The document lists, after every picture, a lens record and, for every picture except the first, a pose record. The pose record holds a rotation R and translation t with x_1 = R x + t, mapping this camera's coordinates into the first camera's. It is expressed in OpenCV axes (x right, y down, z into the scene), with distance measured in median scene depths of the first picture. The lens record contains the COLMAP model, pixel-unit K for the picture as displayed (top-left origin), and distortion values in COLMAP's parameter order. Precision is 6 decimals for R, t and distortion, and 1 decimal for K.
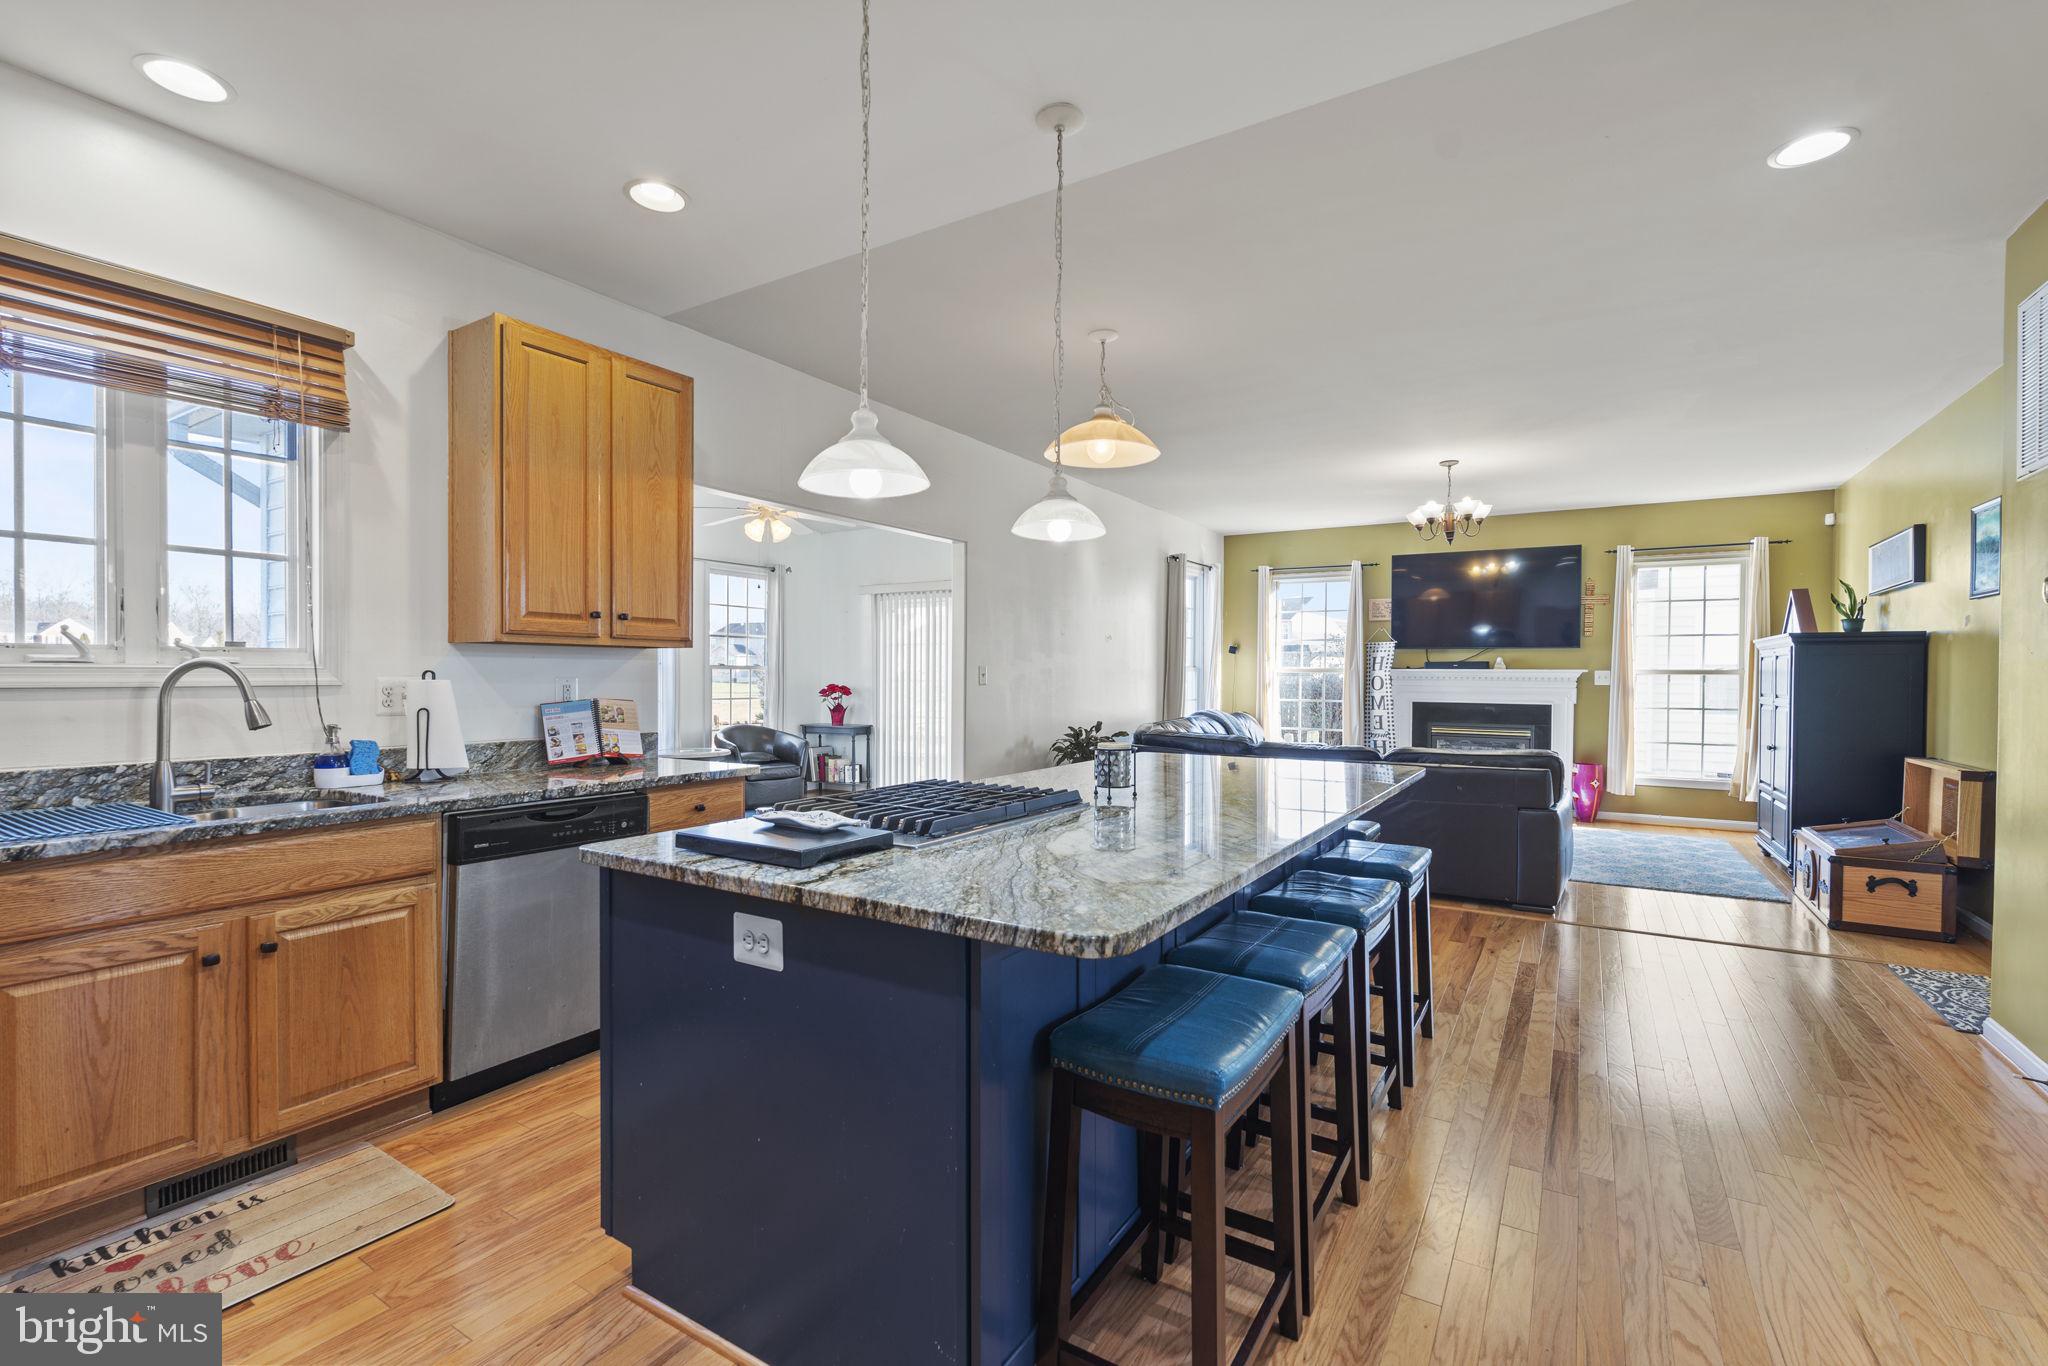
lens RADIAL K [[899.7, 0, 1026.1], [0, 899.7, 682.4], [0, 0, 1]] dist [0.002046, 0.000314]
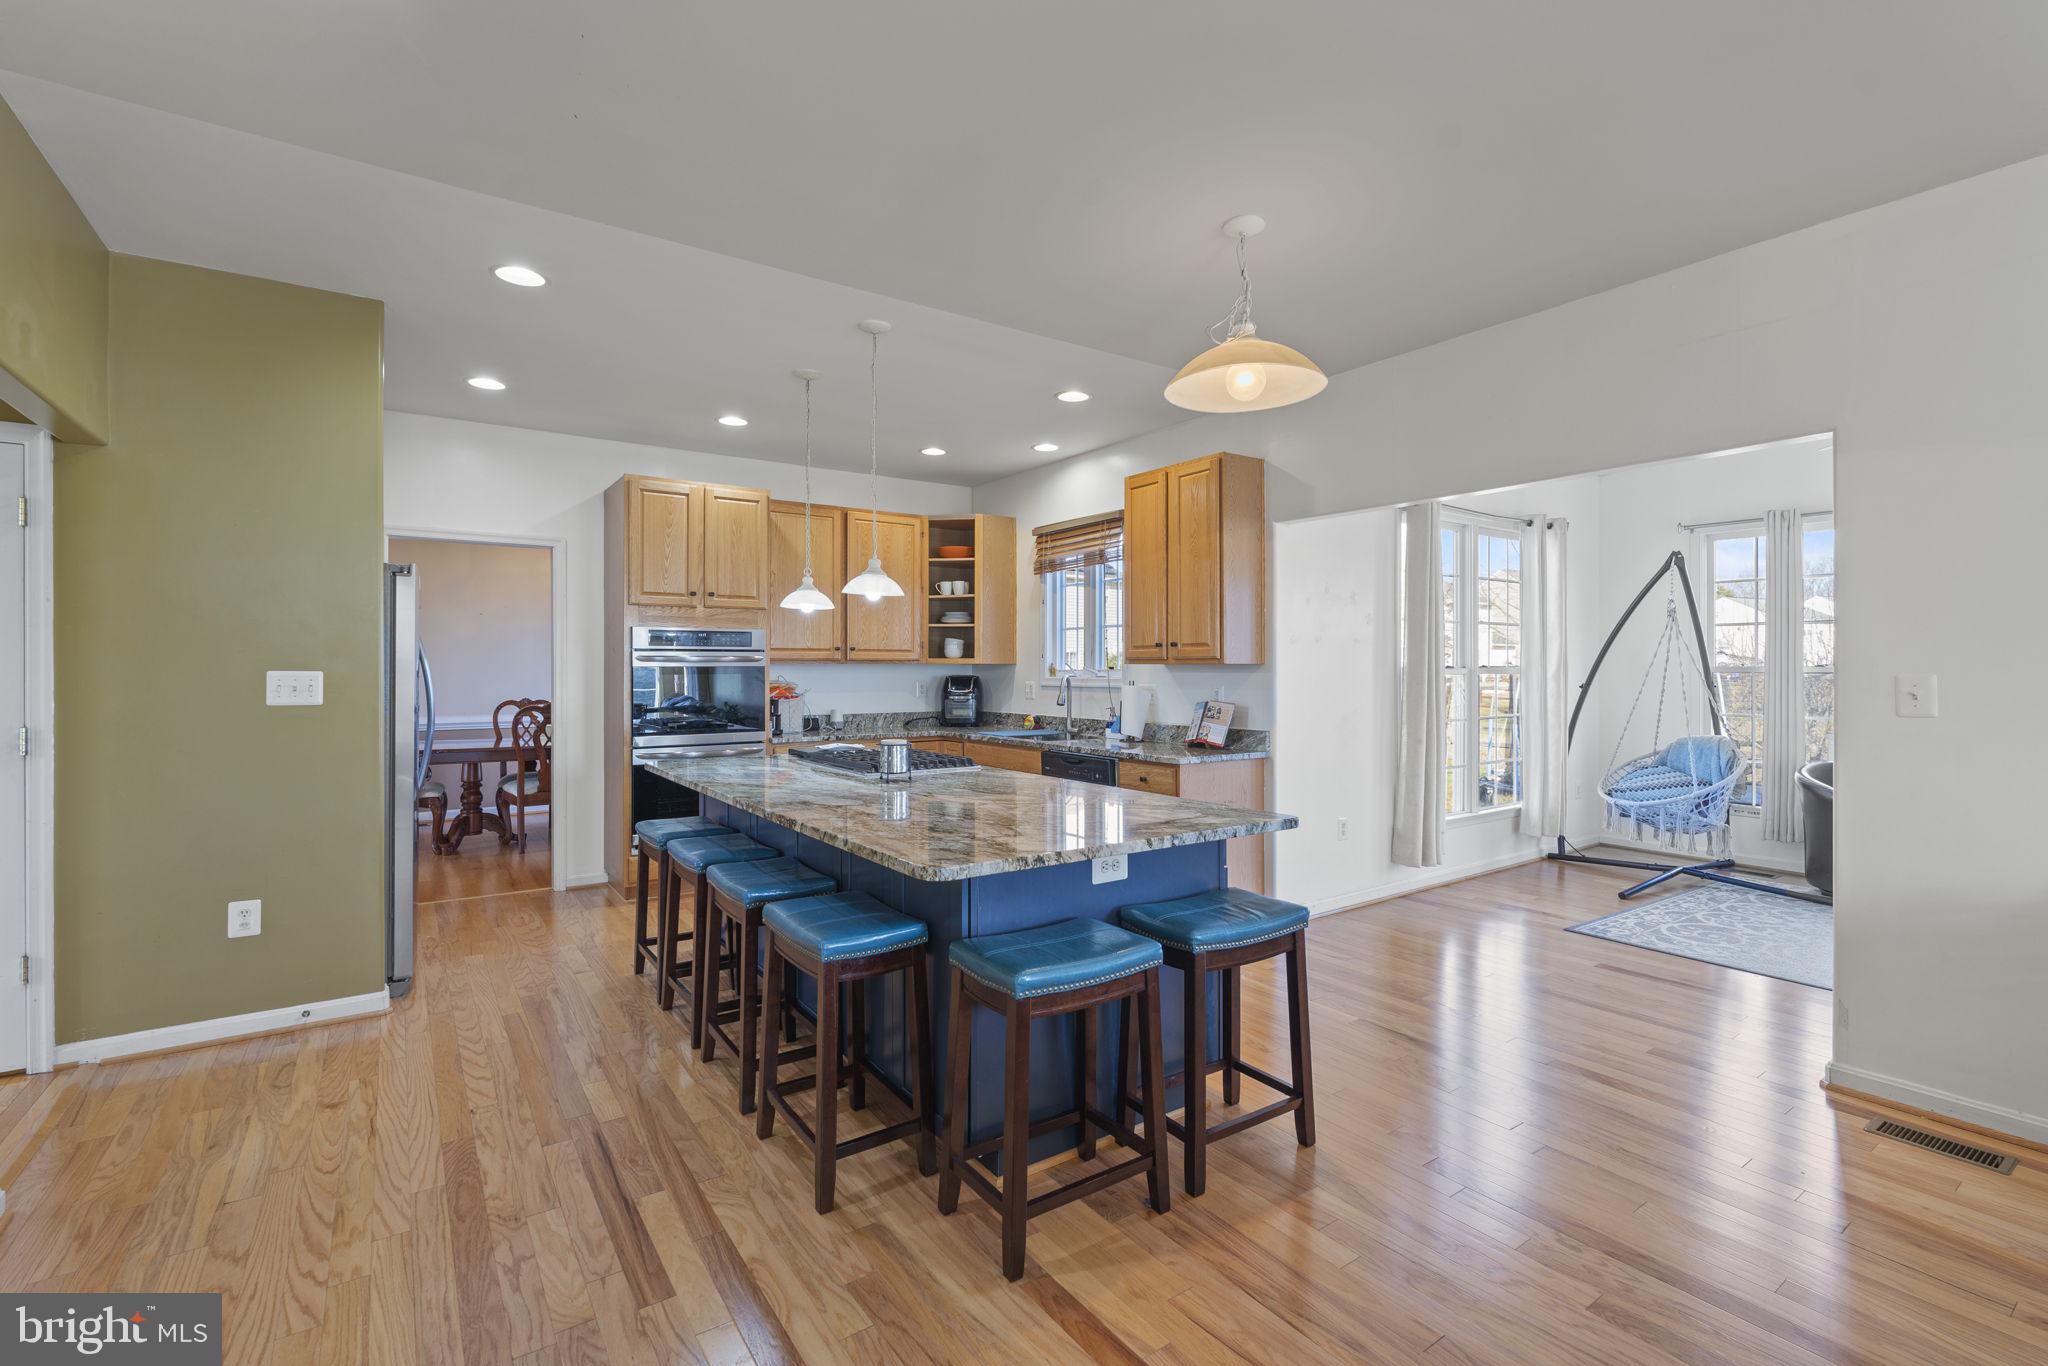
lens RADIAL K [[899.7, 0, 1025.6], [0, 899.7, 669.8], [0, 0, 1]] dist [0.002046, 0.000314]
pose [[-0.391644, -0.002731, -0.920113, 1.243324], [-0.011792, 0.999928, 0.002051, -0.040623], [0.920041, 0.011654, -0.391648, 1.702746]]
